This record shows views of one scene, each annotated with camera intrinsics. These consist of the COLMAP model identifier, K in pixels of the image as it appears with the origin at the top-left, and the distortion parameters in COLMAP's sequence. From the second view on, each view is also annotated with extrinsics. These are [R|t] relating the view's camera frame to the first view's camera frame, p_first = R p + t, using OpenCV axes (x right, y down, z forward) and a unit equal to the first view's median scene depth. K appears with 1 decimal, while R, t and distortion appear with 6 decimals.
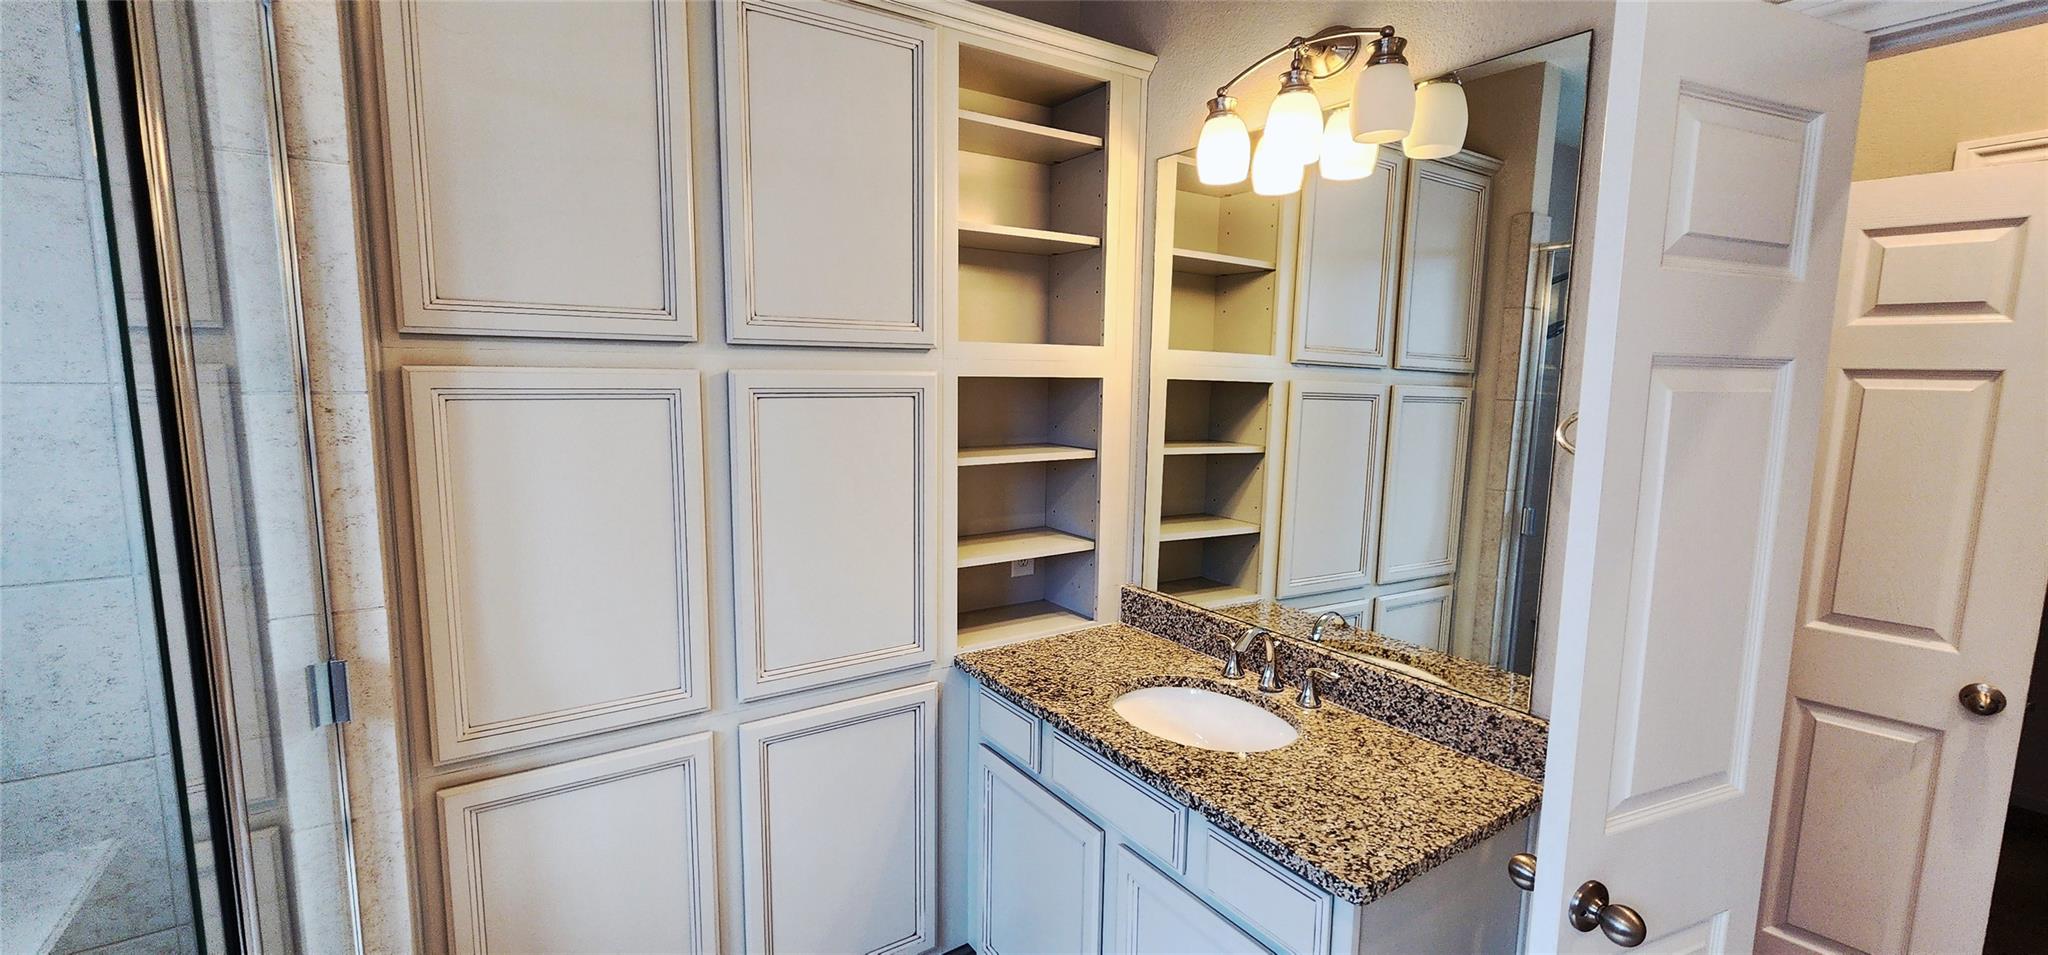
lens RADIAL K [[843.5, 0, 1021.7], [0, 843.5, 482.6], [0, 0, 1]] dist [0.000973, -0.000368]
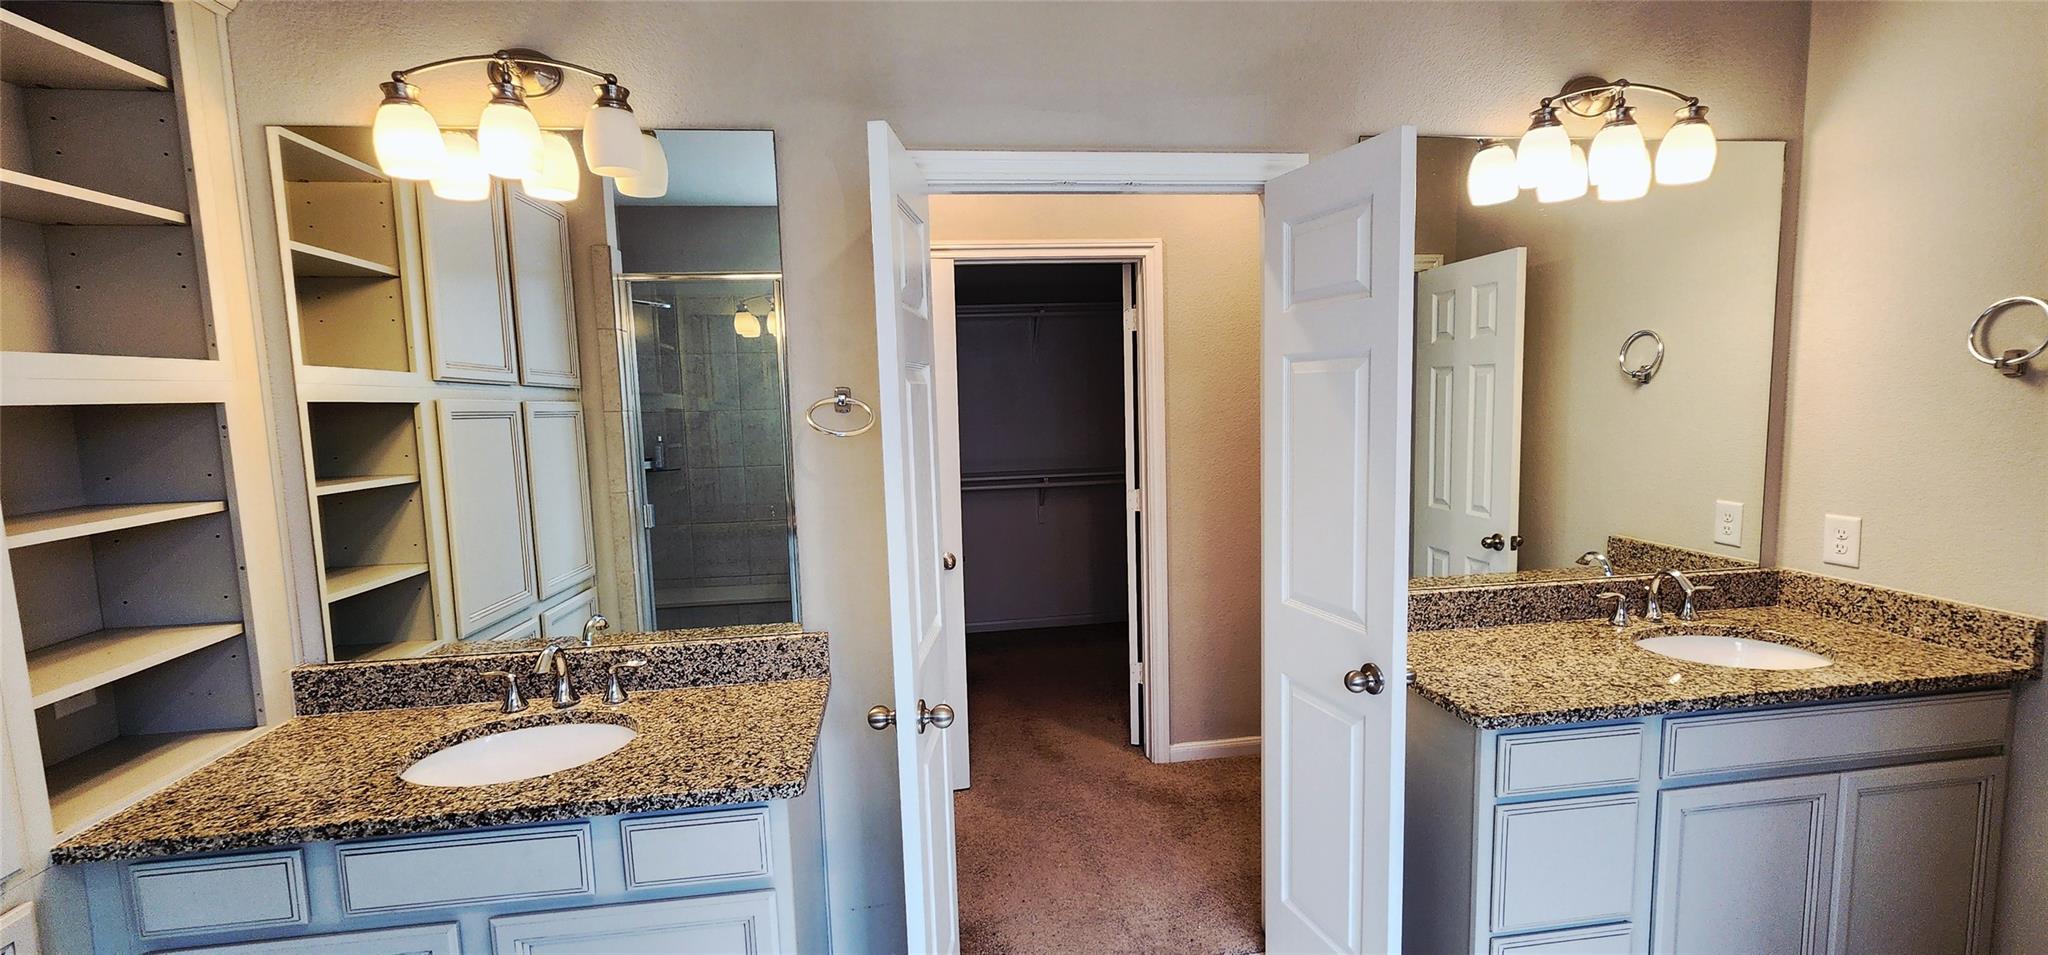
lens RADIAL K [[843.5, 0, 1021.7], [0, 843.5, 482.6], [0, 0, 1]] dist [0.000973, -0.000368]
pose [[0.431933, -0.125047, 0.893195, -0.293663], [0.148845, 0.986645, 0.066151, 0.001866], [-0.889539, 0.104375, 0.444778, 0.051495]]
